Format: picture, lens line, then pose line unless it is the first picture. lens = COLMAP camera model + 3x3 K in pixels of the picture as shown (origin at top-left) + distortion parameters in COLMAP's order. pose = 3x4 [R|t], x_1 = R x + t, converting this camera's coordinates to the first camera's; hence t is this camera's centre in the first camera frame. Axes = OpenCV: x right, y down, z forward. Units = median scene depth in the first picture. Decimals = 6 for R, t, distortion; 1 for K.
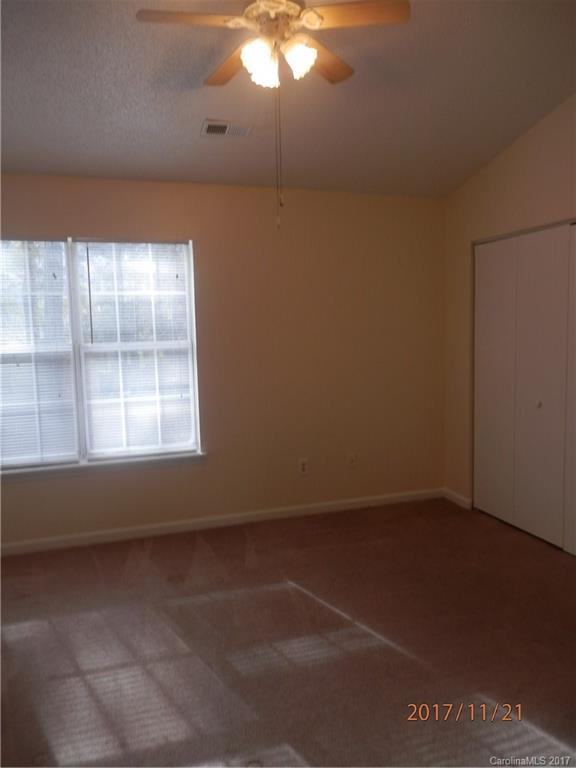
lens RADIAL K [[571.3, 0, 289.3], [0, 571.3, 370.6], [0, 0, 1]] dist [0.000237, 0.013048]
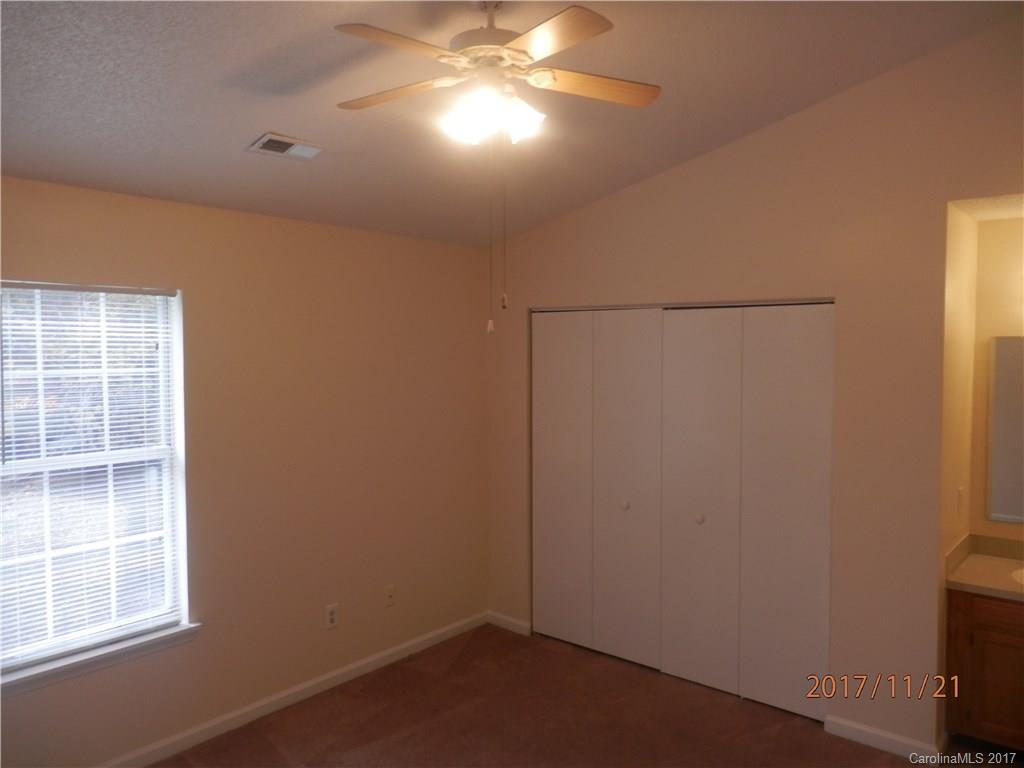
lens RADIAL K [[761.7, 0, 516.2], [0, 761.7, 382.6], [0, 0, 1]] dist [0.000237, 0.013048]
pose [[0.851232, -0.001834, 0.524787, -0.290217], [0.022837, 0.999176, -0.033551, -0.086977], [-0.524293, 0.040544, 0.850572, 0.080693]]
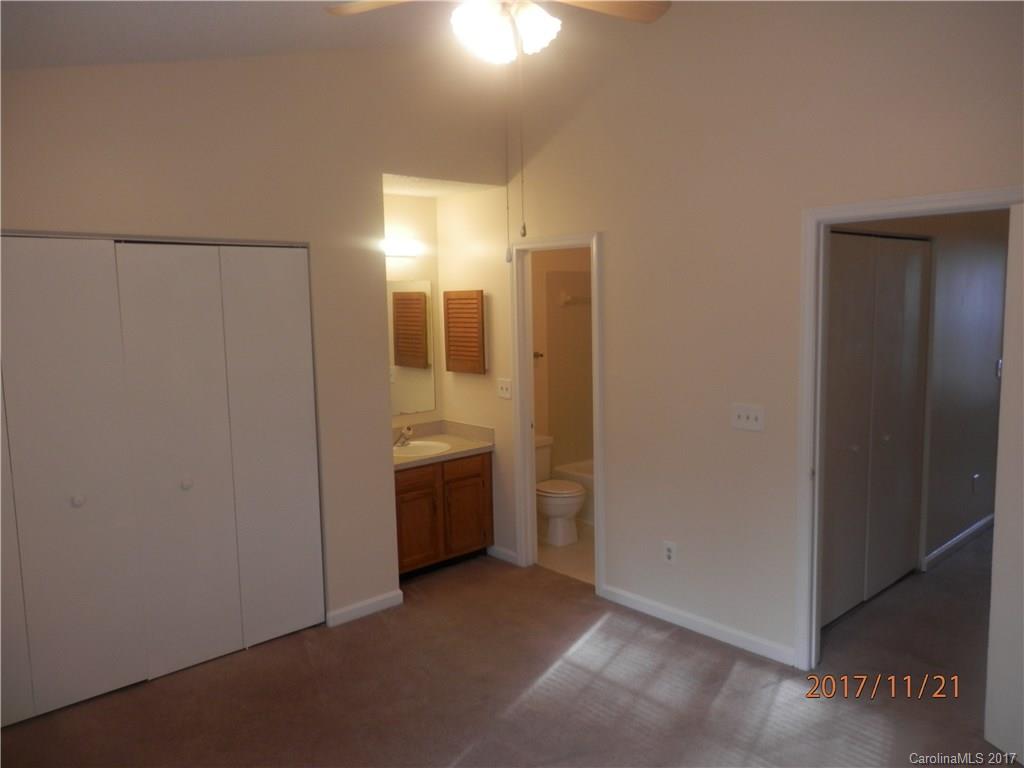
lens RADIAL K [[761.7, 0, 516.2], [0, 761.7, 382.6], [0, 0, 1]] dist [0.000237, 0.013048]
pose [[-0.407430, -0.080345, 0.909695, -0.513477], [0.095019, 0.986986, 0.129729, -0.131633], [-0.908280, 0.139294, -0.394493, 0.796640]]
